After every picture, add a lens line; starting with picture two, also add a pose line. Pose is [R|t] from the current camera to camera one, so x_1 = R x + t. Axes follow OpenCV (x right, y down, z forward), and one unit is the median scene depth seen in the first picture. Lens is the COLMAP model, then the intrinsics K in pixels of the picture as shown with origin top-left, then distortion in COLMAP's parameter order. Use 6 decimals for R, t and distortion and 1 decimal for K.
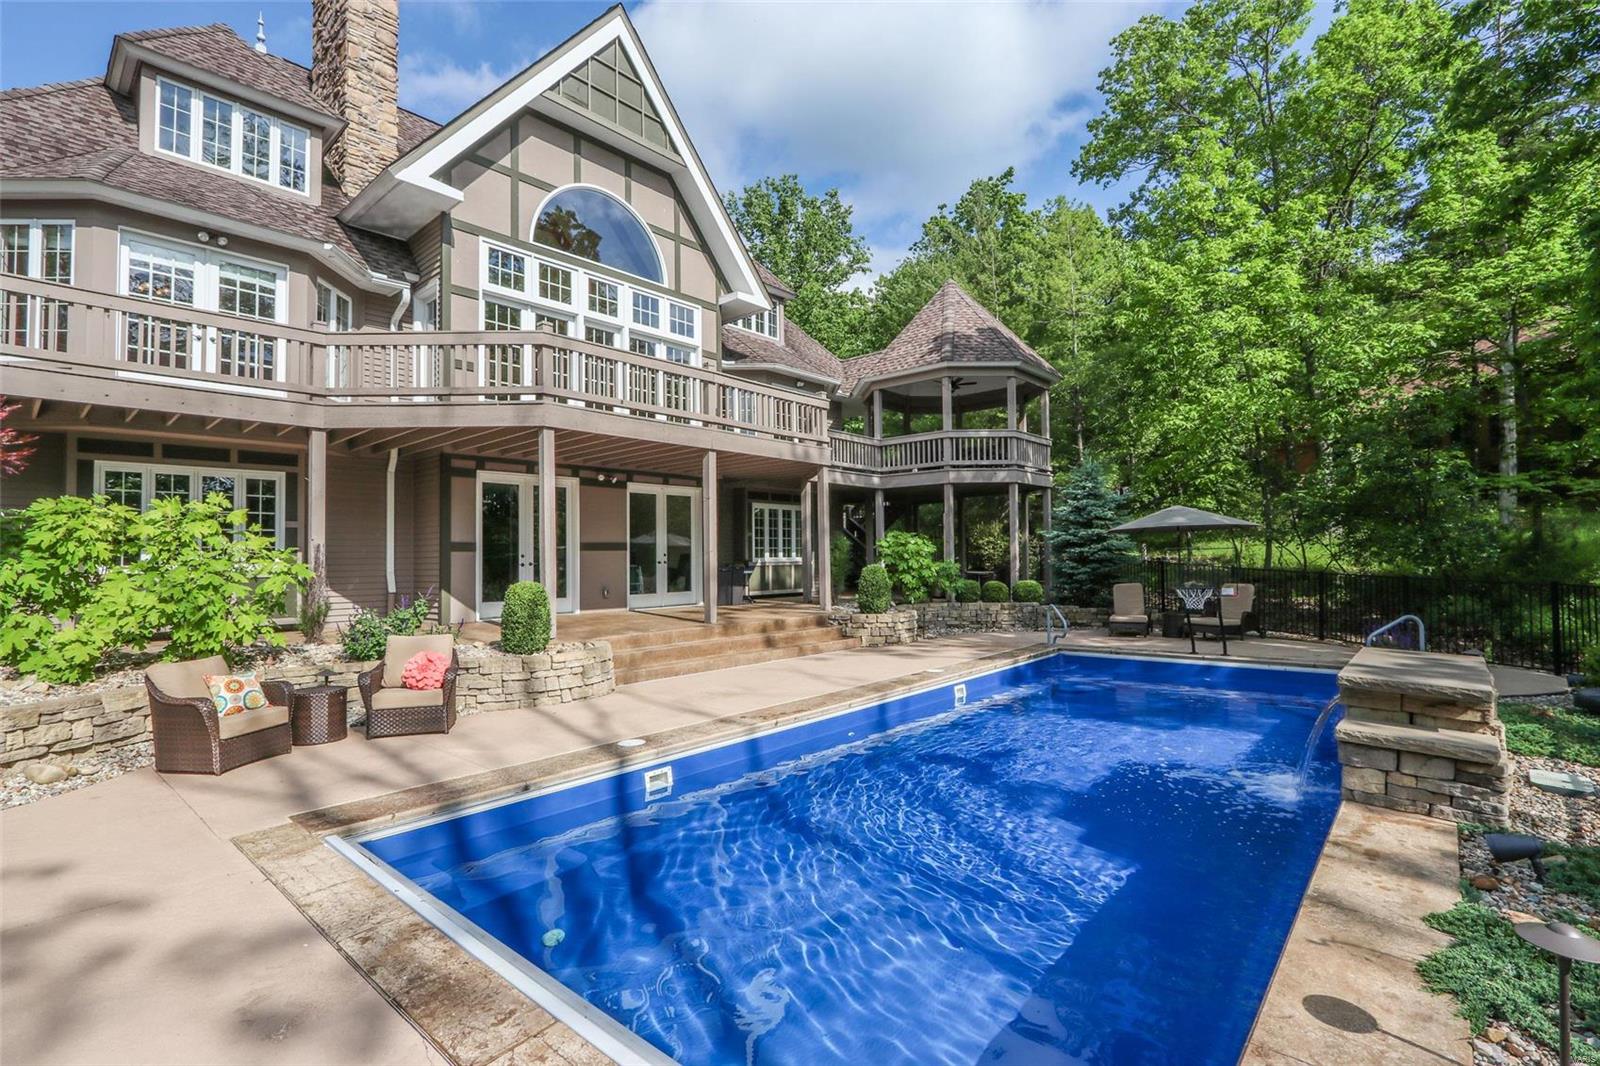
lens RADIAL K [[740.7, 0, 786.5], [0, 740.7, 537.3], [0, 0, 1]] dist [-0.005819, -0.000402]
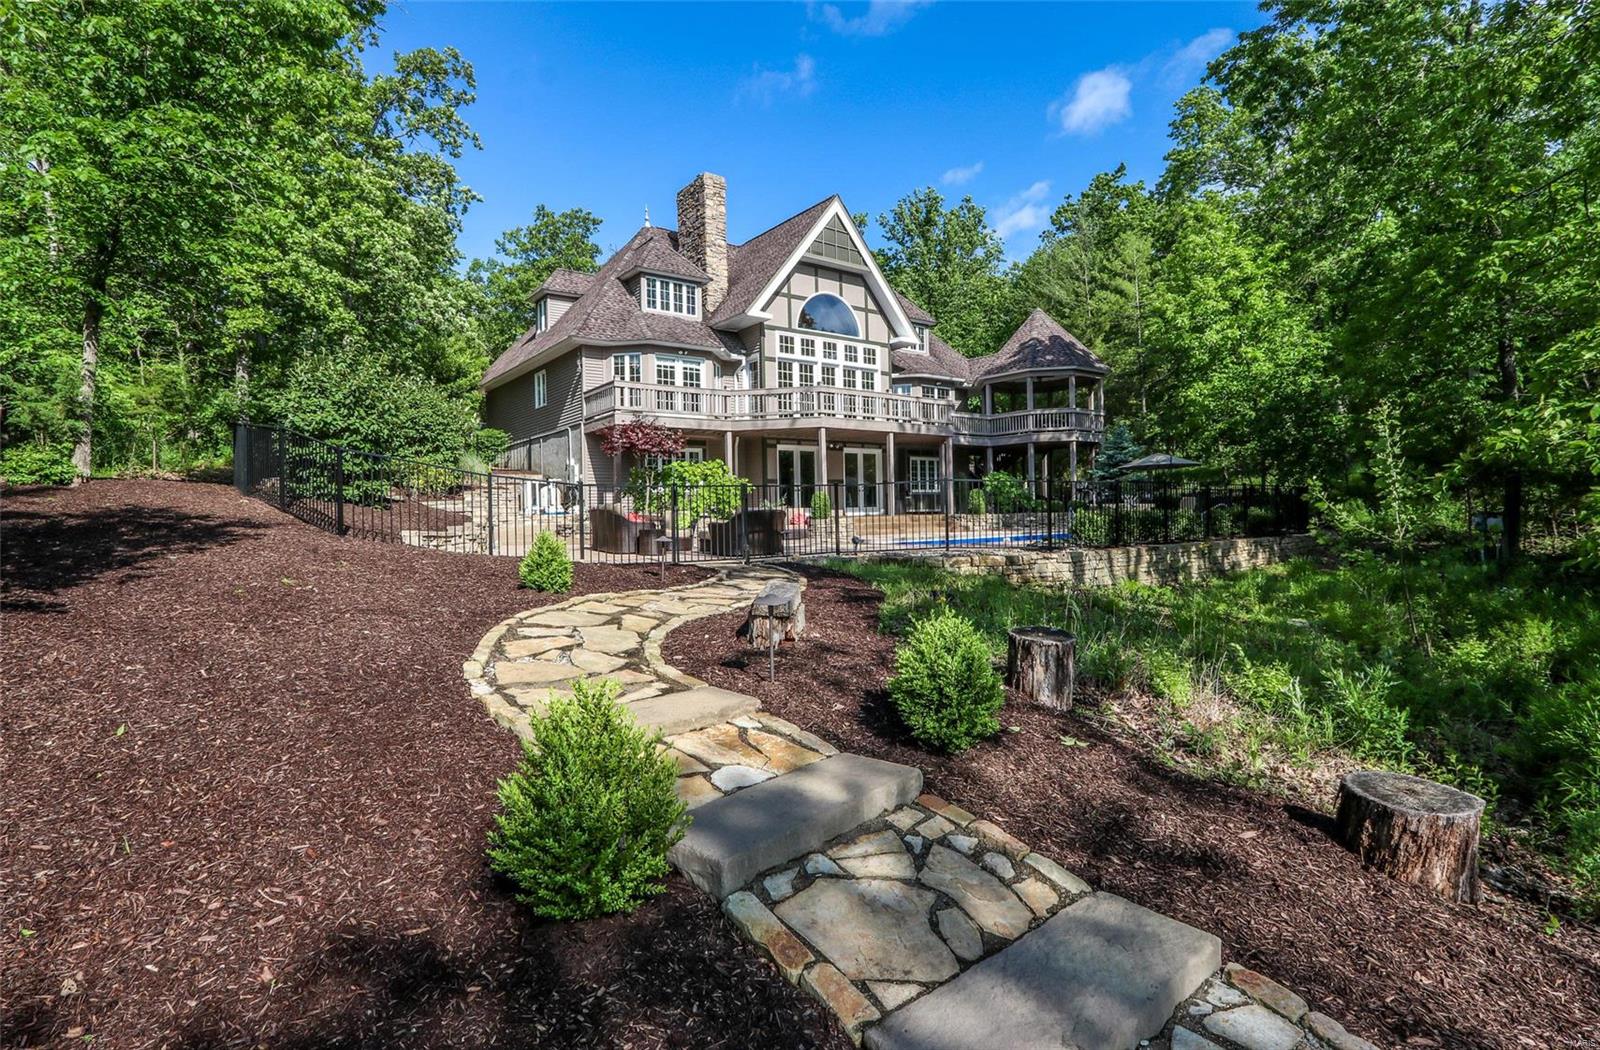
lens RADIAL K [[761.9, 0, 800.7], [0, 761.9, 506.9], [0, 0, 1]] dist [0.001067, 0.000109]
pose [[0.983273, -0.010460, -0.181839, 0.027346], [0.014605, 0.999663, 0.021472, 0.031569], [0.181553, -0.023768, 0.983094, -0.892482]]
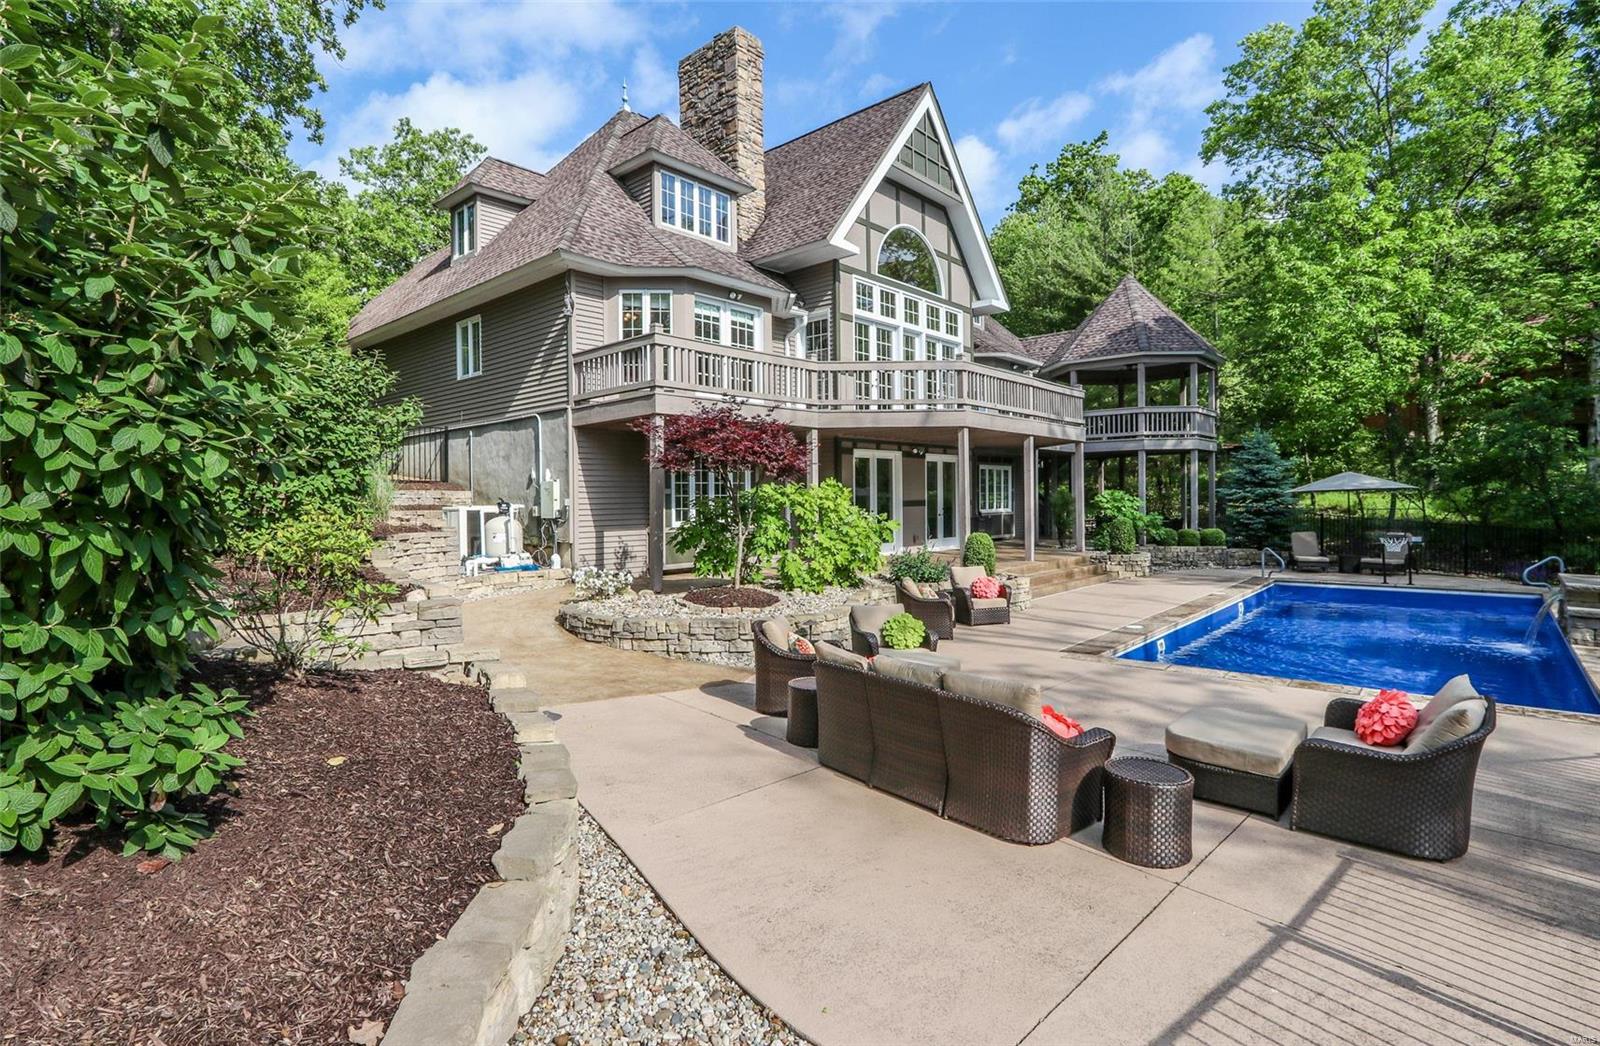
lens RADIAL K [[769.3, 0, 795.5], [0, 769.3, 495.7], [0, 0, 1]] dist [-0.000995, 0.000009]
pose [[0.999999, 0.001041, 0.000767, -0.429037], [-0.001060, 0.999681, 0.025224, -0.033233], [-0.000740, -0.025225, 0.999682, -0.336836]]
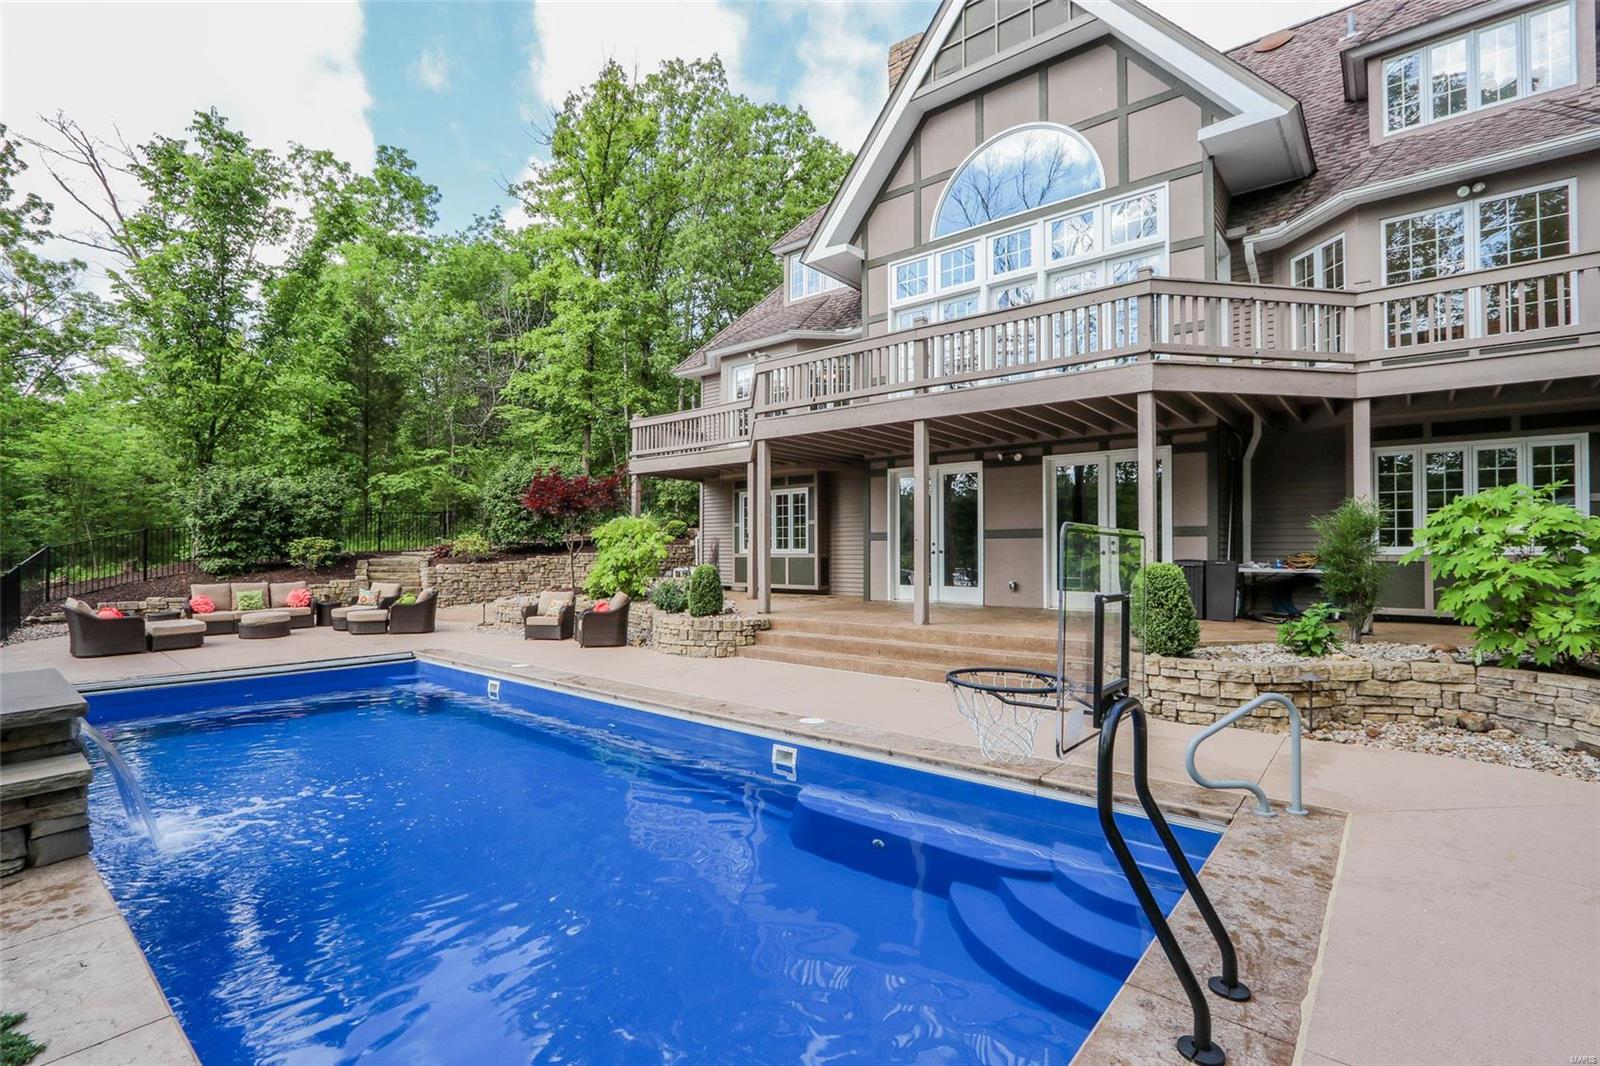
lens RADIAL K [[740.7, 0, 786.5], [0, 740.7, 537.3], [0, 0, 1]] dist [-0.005819, -0.000402]
pose [[0.036412, -0.002635, -0.999333, 0.595235], [0.029019, 0.999578, -0.001578, 0.010067], [0.998915, -0.028942, 0.036473, 0.651344]]
